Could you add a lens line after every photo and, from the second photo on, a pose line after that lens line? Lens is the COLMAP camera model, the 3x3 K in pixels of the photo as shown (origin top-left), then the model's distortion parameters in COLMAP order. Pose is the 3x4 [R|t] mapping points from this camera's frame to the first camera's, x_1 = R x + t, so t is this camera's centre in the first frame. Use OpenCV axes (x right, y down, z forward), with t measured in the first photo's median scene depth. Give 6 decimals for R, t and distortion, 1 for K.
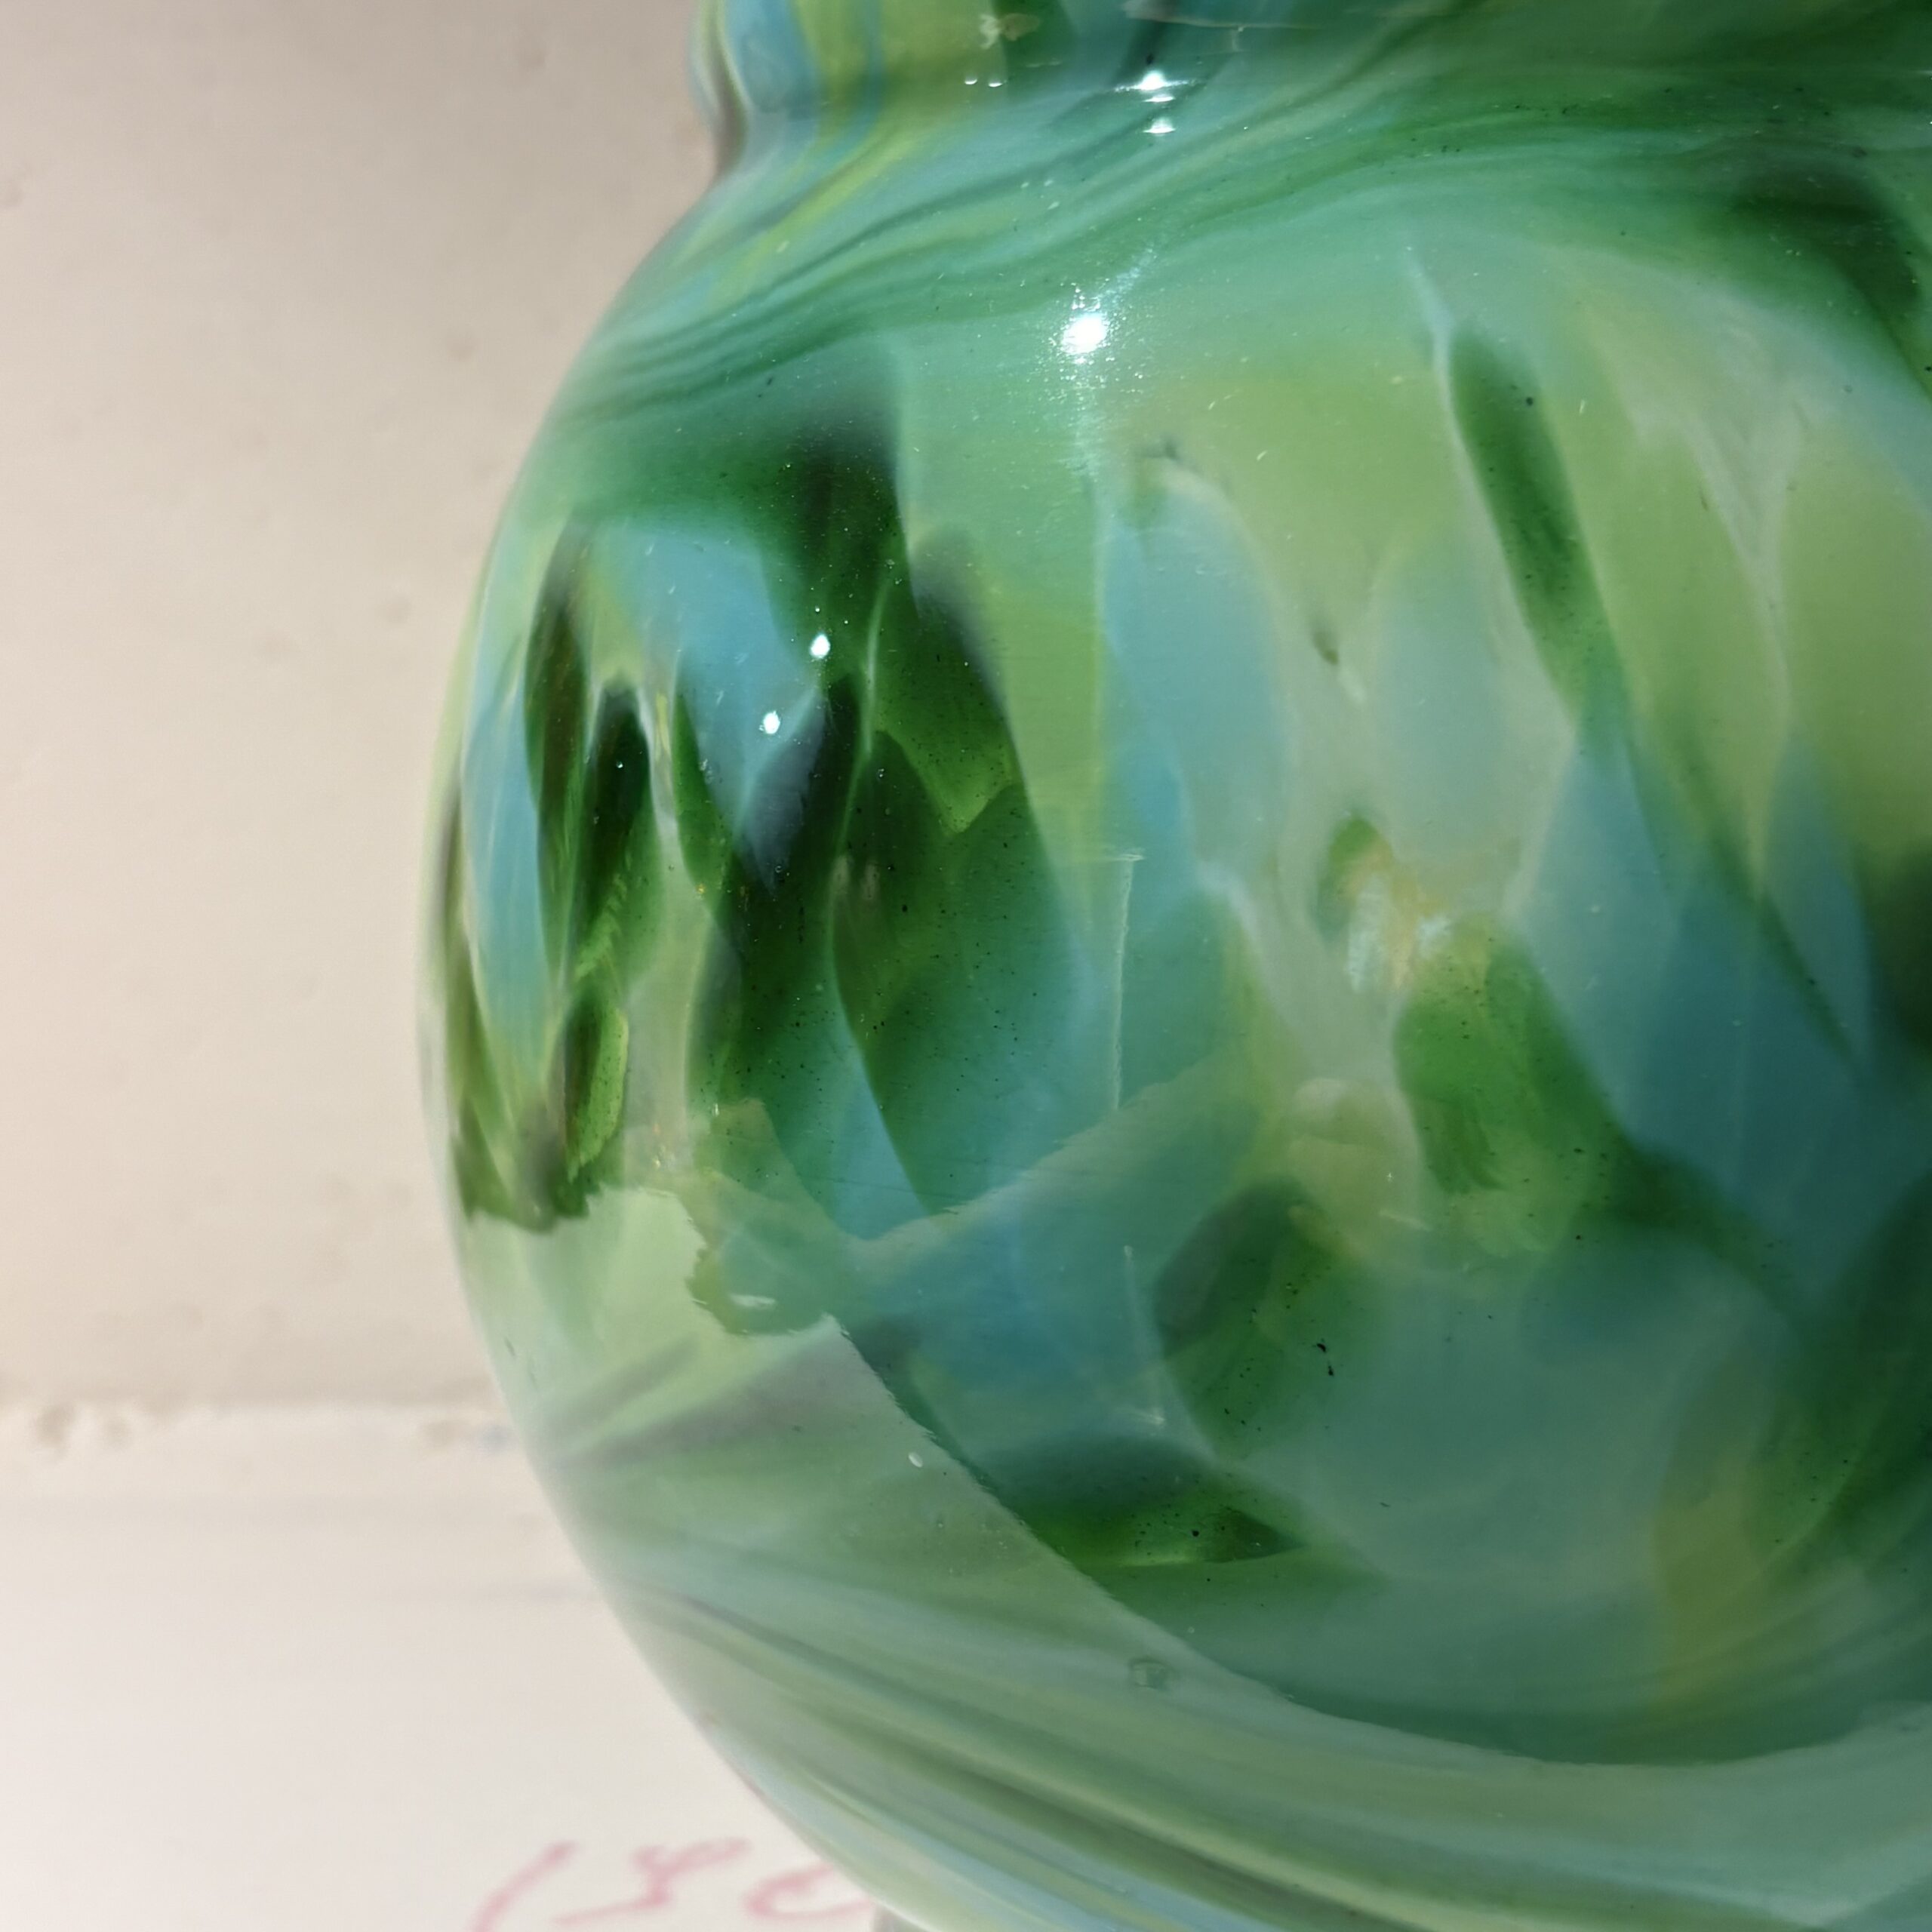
lens RADIAL K [[2753.6, 0, 969.8], [0, 2753.6, 997.6], [0, 0, 1]] dist [0.217639, -0.830562]
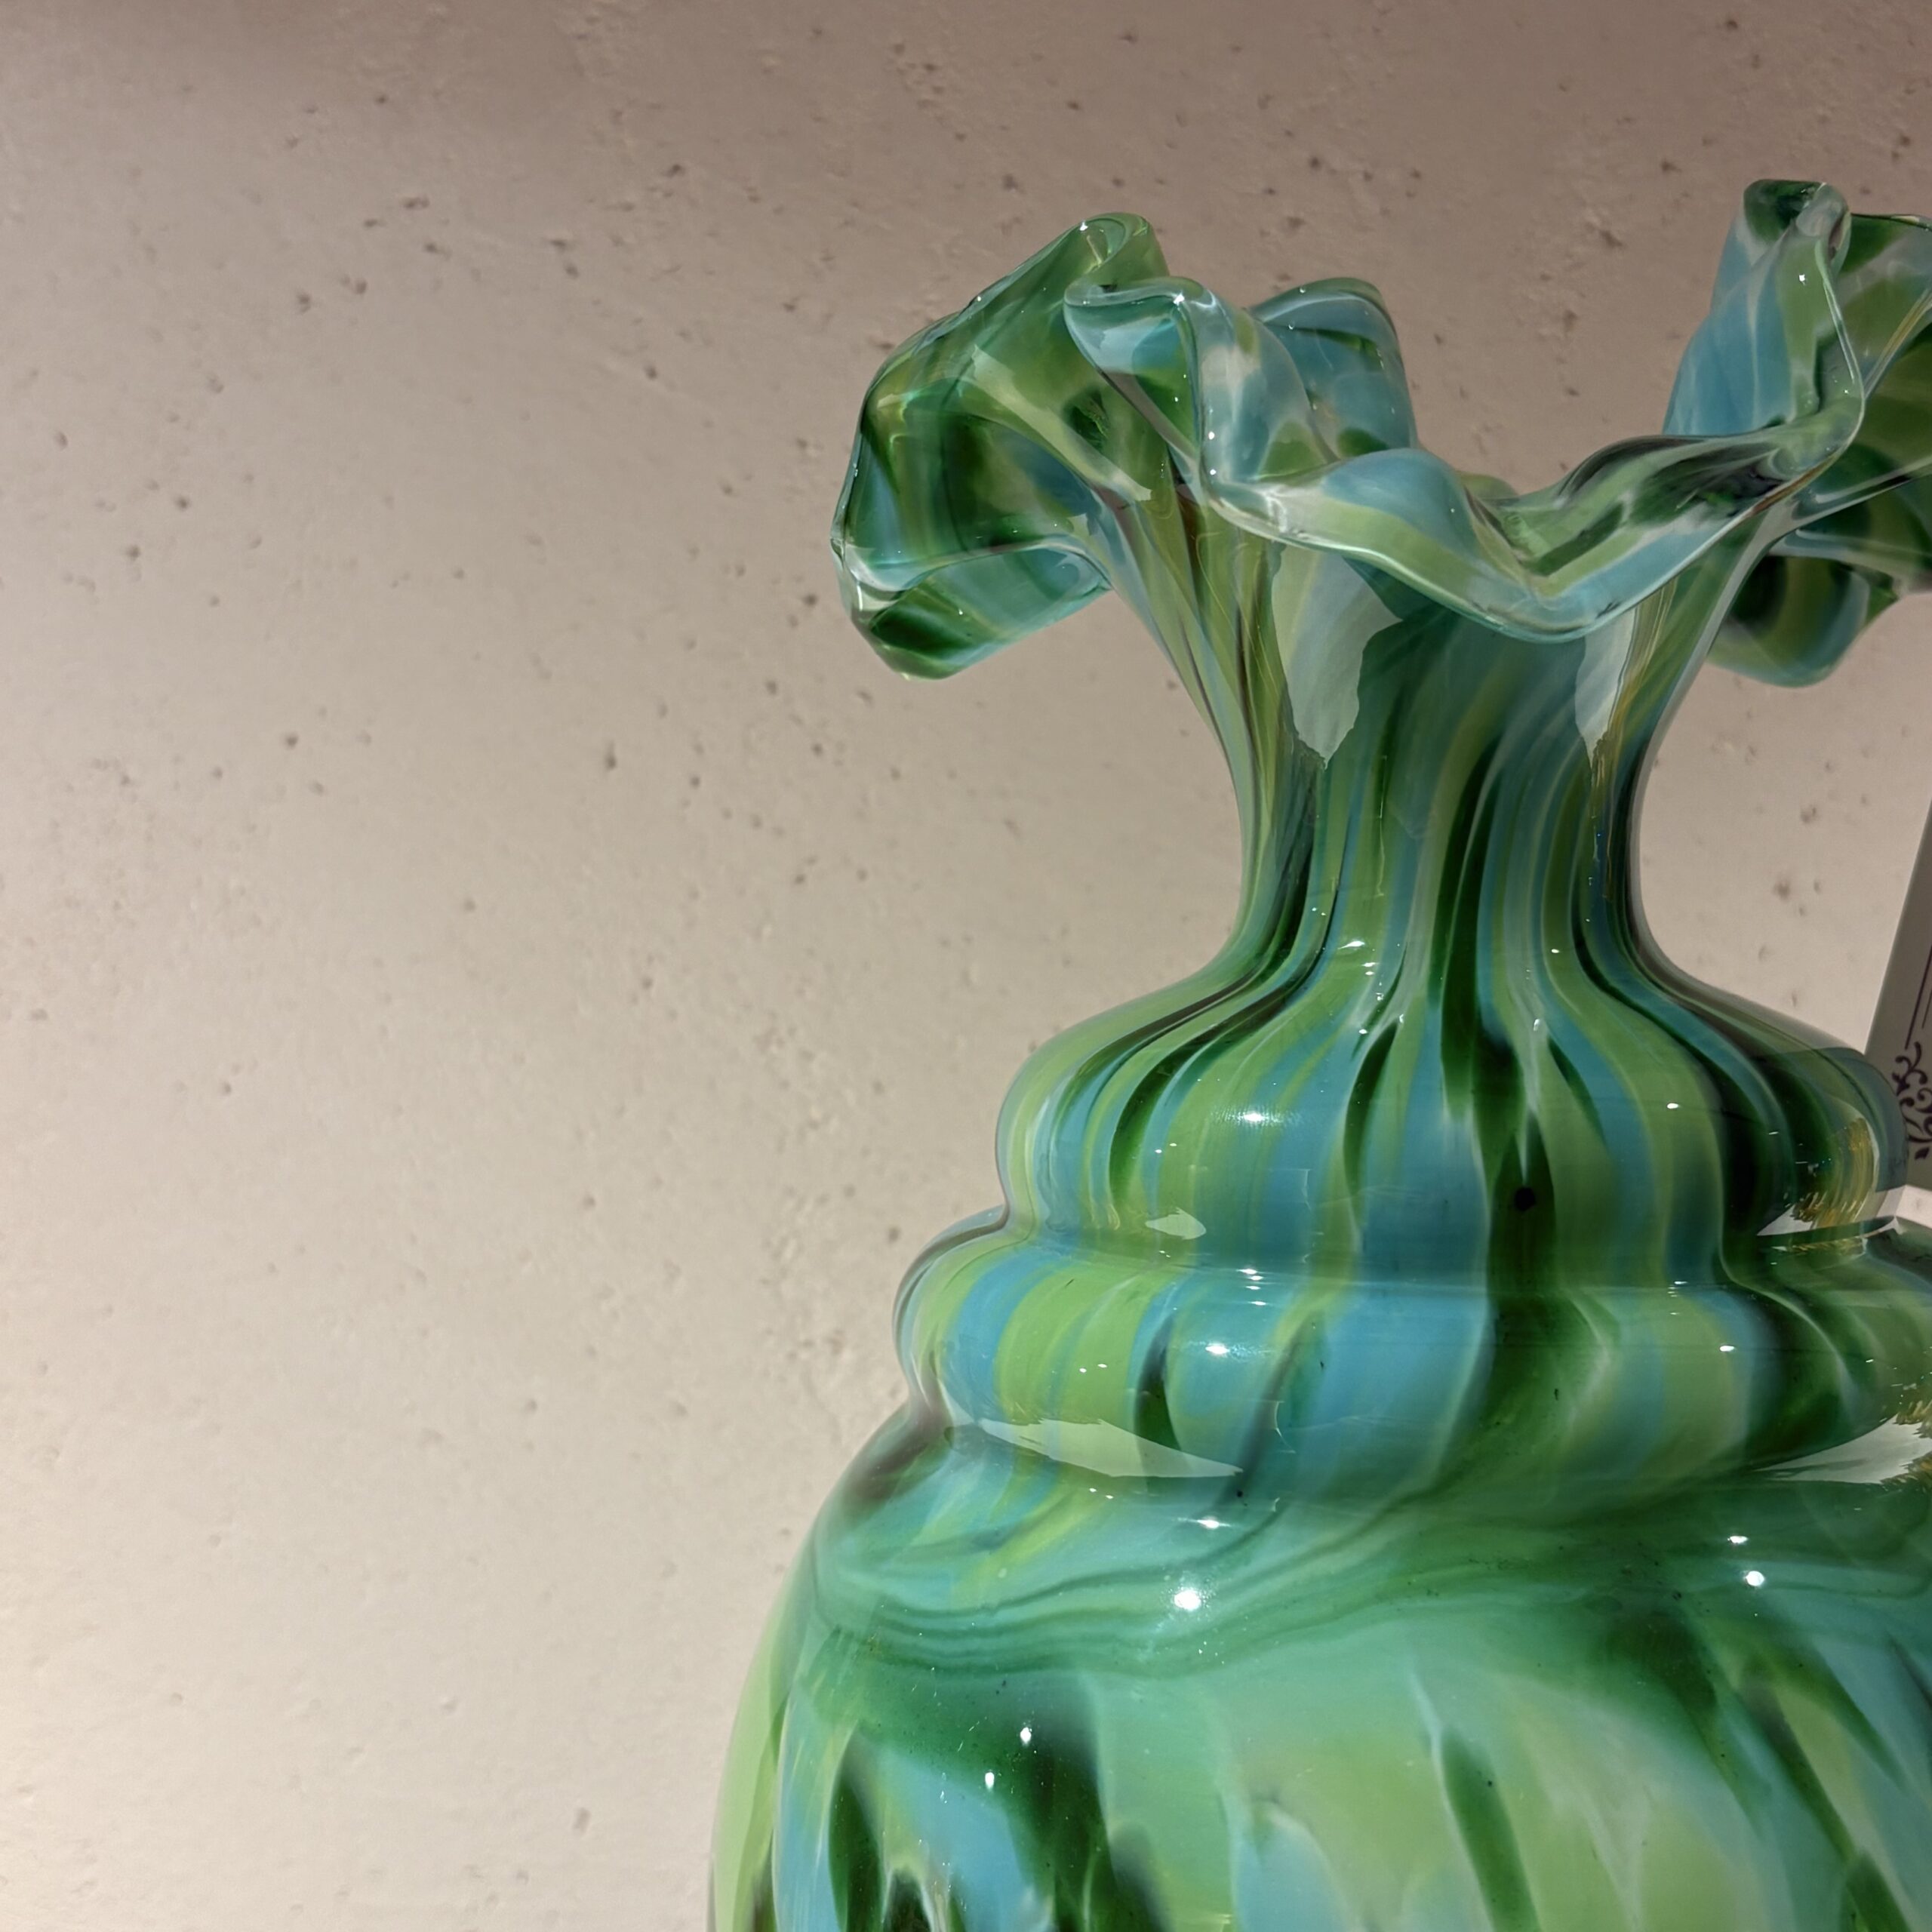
lens RADIAL K [[2753.6, 0, 969.8], [0, 2753.6, 997.6], [0, 0, 1]] dist [0.217639, -0.830562]
pose [[0.998500, -0.010134, 0.053799, -0.183597], [0.014954, 0.995833, -0.089957, -0.498746], [-0.052663, 0.090626, 0.994492, -0.650121]]
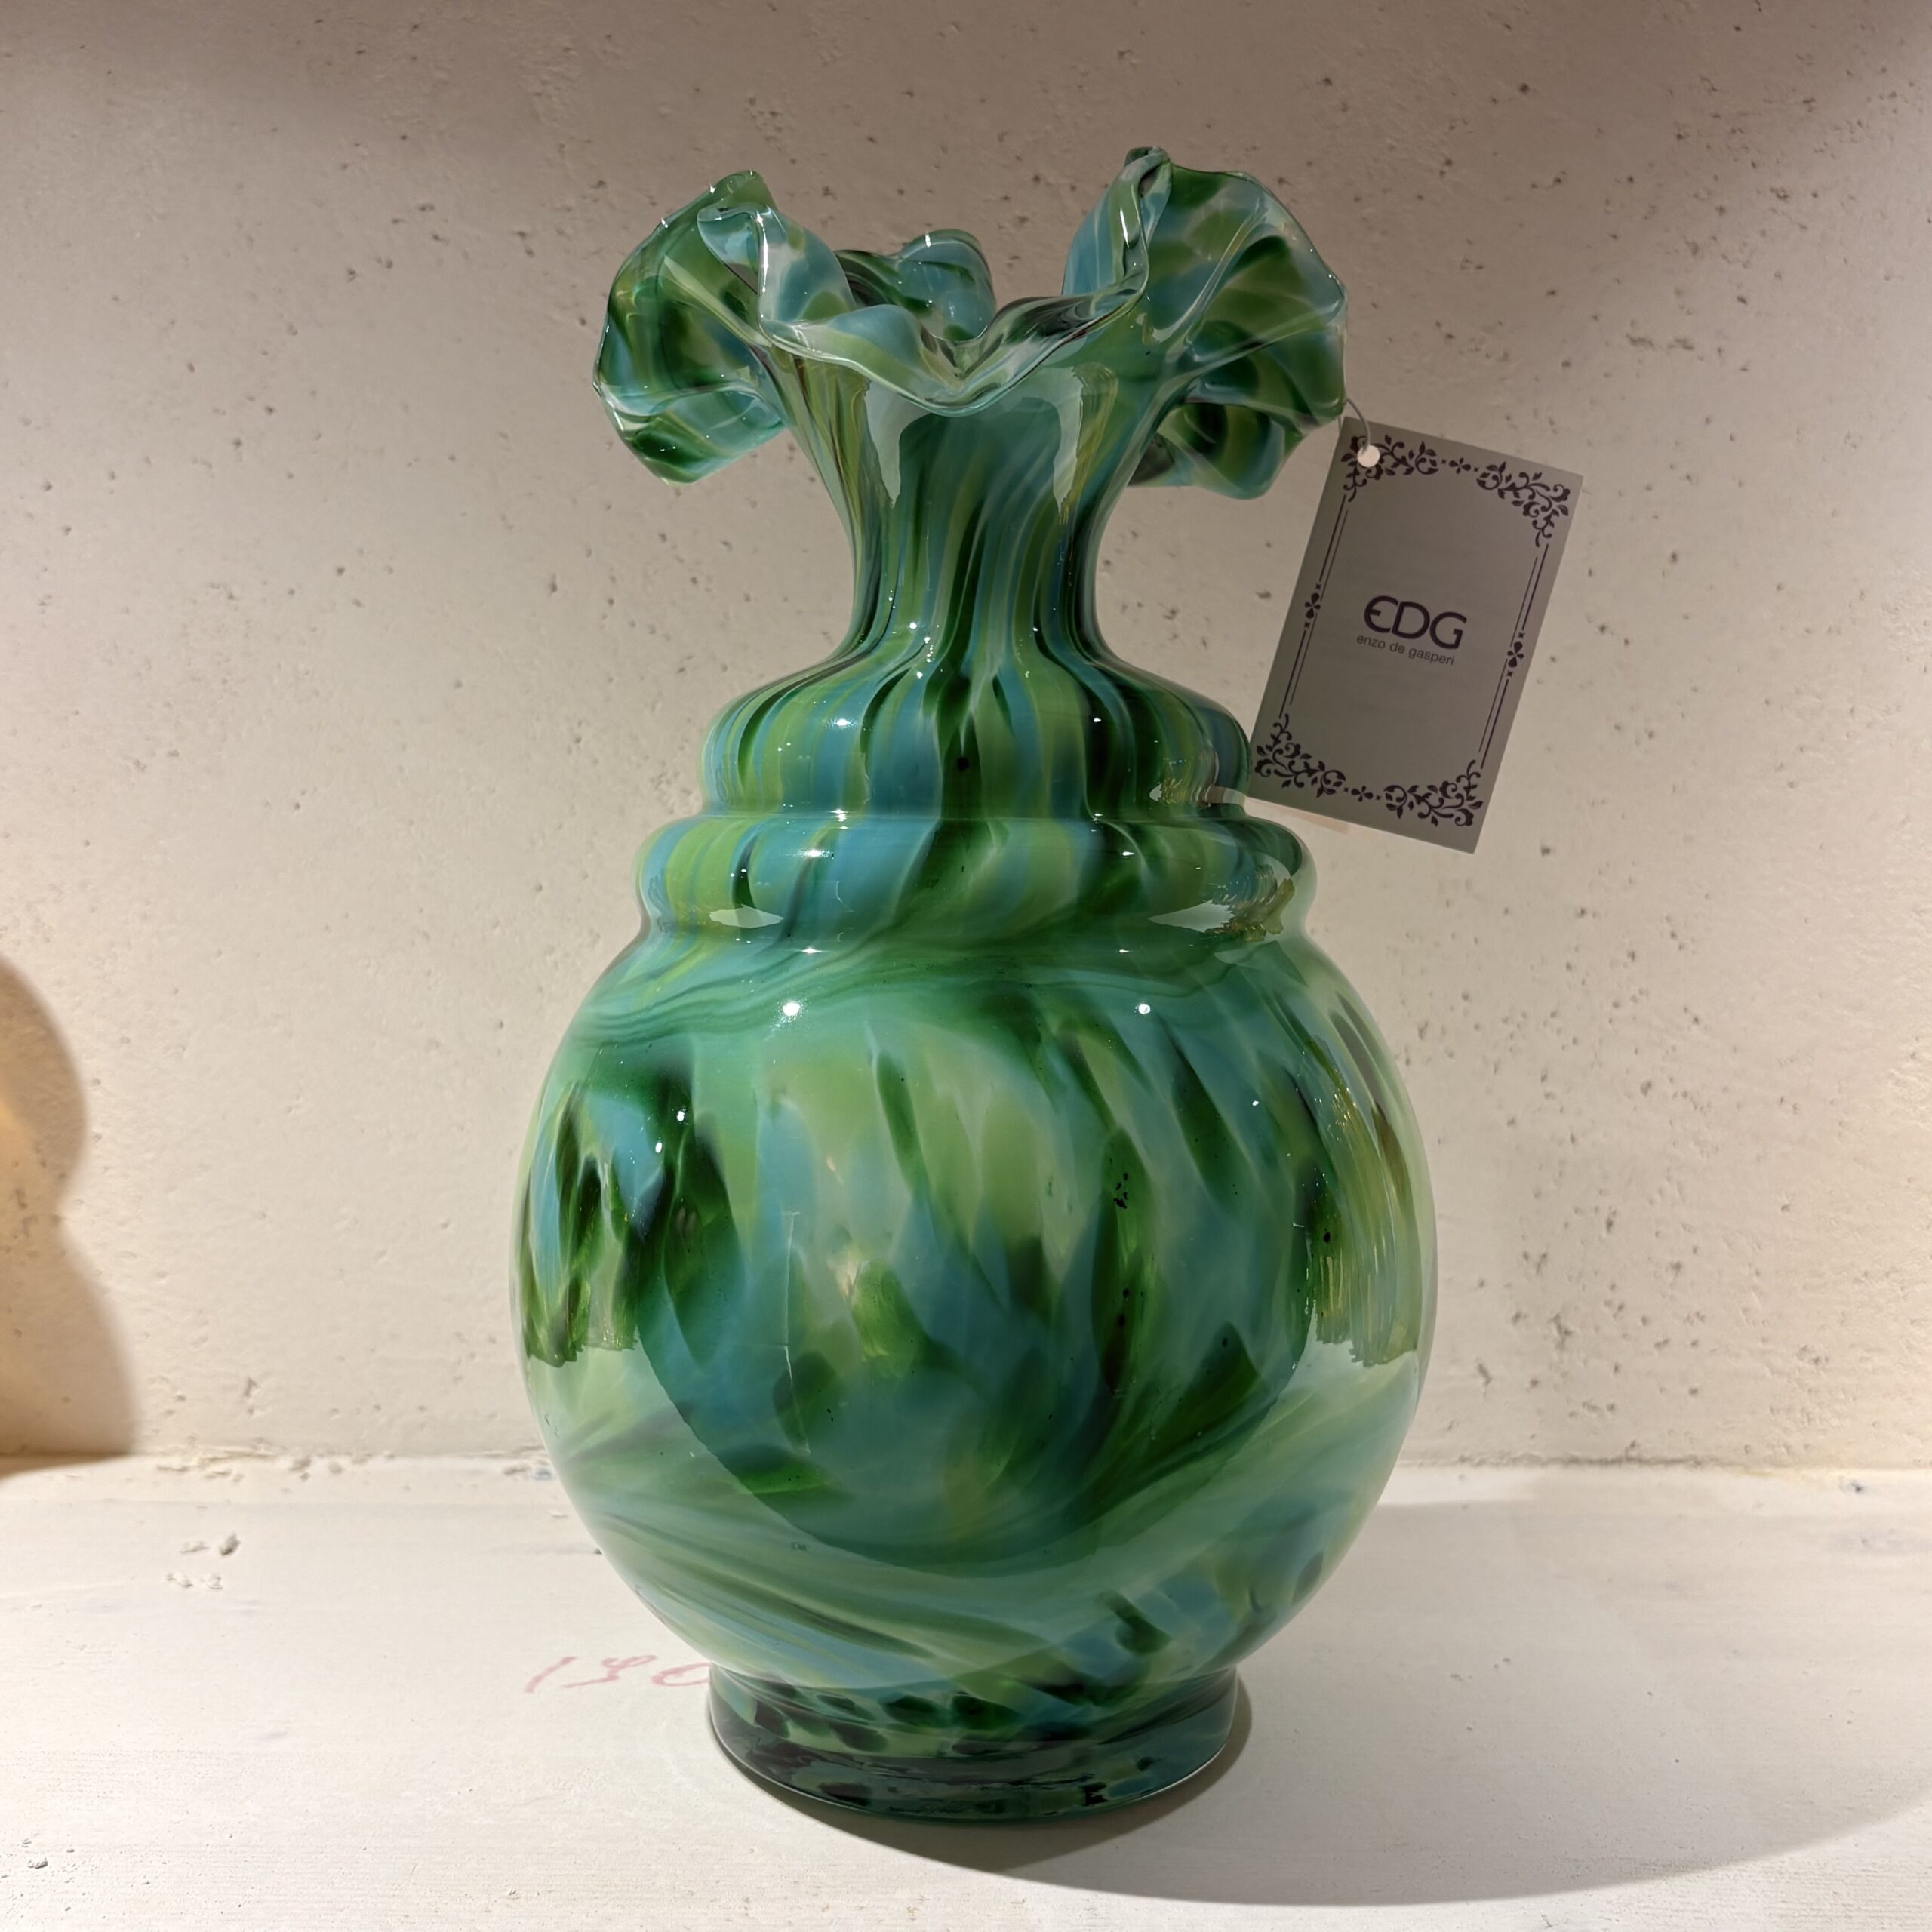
lens RADIAL K [[2264.3, 0, 956.3], [0, 2264.3, 986.1], [0, 0, 1]] dist [0.178495, -0.609058]
pose [[0.999988, 0.004672, 0.001674, 0.233825], [-0.004537, 0.997323, -0.072978, -0.128685], [-0.002011, 0.072970, 0.997332, -1.265990]]
